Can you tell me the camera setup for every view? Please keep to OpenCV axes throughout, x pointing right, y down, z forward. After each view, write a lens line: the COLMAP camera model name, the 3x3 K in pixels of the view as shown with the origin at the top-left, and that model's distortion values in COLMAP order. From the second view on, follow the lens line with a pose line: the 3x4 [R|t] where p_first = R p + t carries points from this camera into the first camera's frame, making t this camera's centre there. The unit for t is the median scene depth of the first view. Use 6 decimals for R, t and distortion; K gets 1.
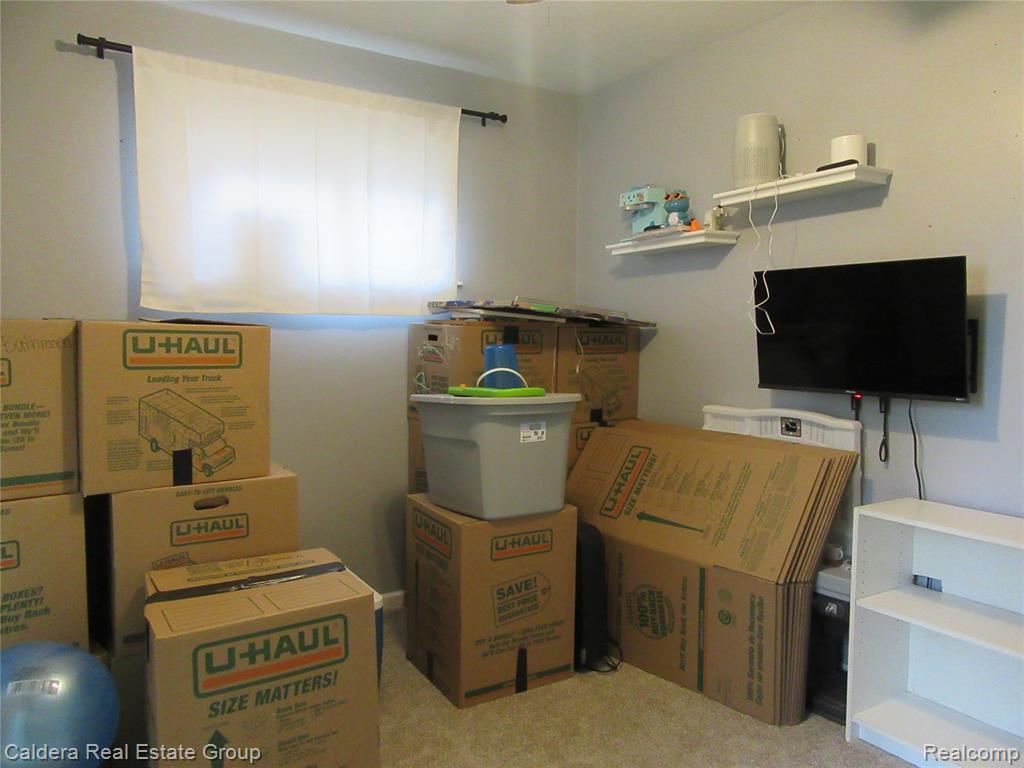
lens RADIAL K [[768.7, 0, 502.6], [0, 768.7, 382.3], [0, 0, 1]] dist [-0.012522, 0.024277]
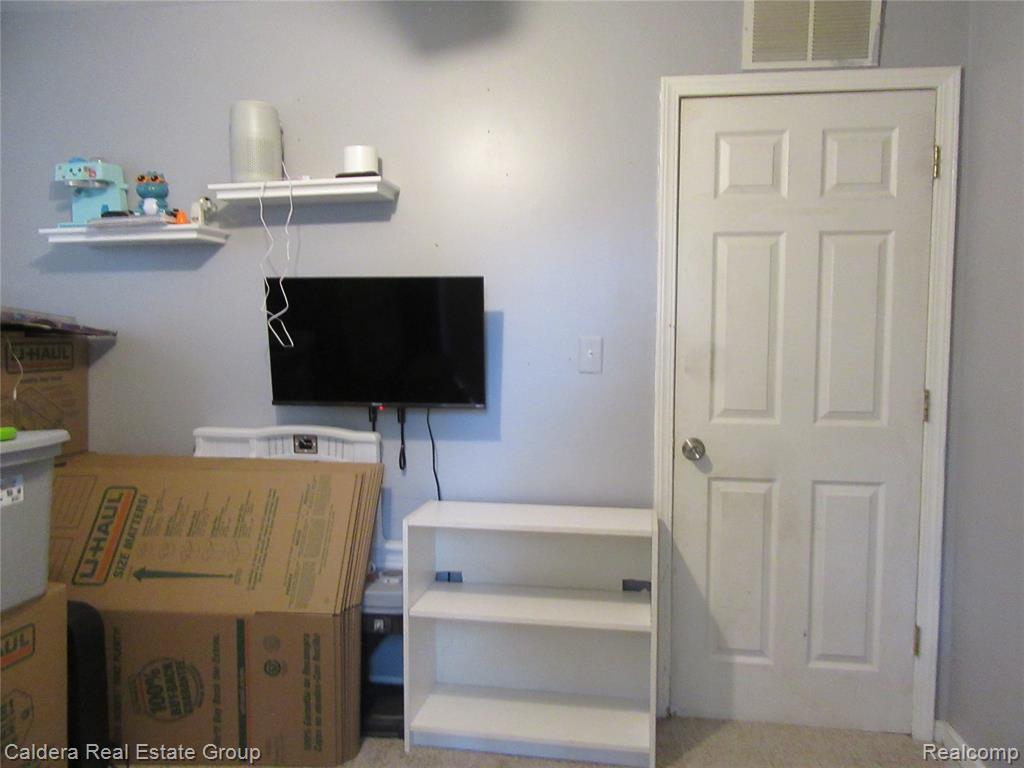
lens RADIAL K [[768.7, 0, 516.7], [0, 768.7, 382.9], [0, 0, 1]] dist [-0.012522, 0.024277]
pose [[0.660231, -0.044391, 0.749749, -0.167969], [0.045036, 0.998795, 0.019477, -0.025622], [-0.749711, 0.020906, 0.661435, 0.193197]]
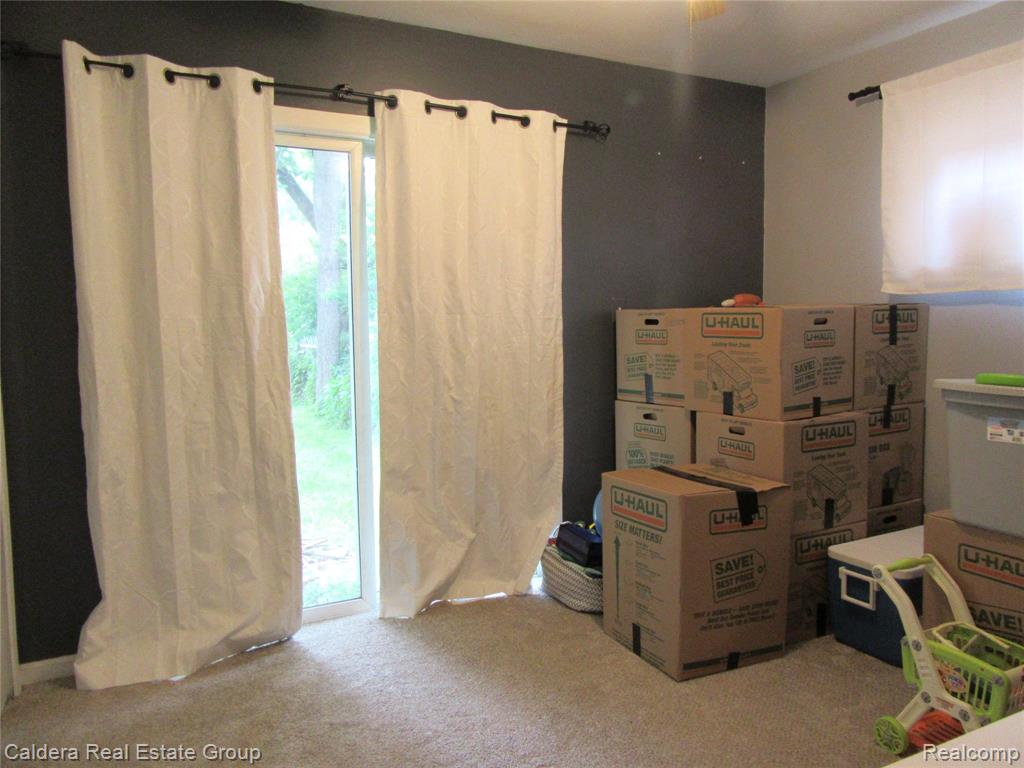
lens RADIAL K [[768.7, 0, 513.2], [0, 768.7, 384.6], [0, 0, 1]] dist [-0.012522, 0.024277]
pose [[-0.097605, 0.076553, -0.992277, 0.865922], [-0.049579, 0.995425, 0.081673, -0.022107], [0.993989, 0.057168, -0.093363, 0.554027]]
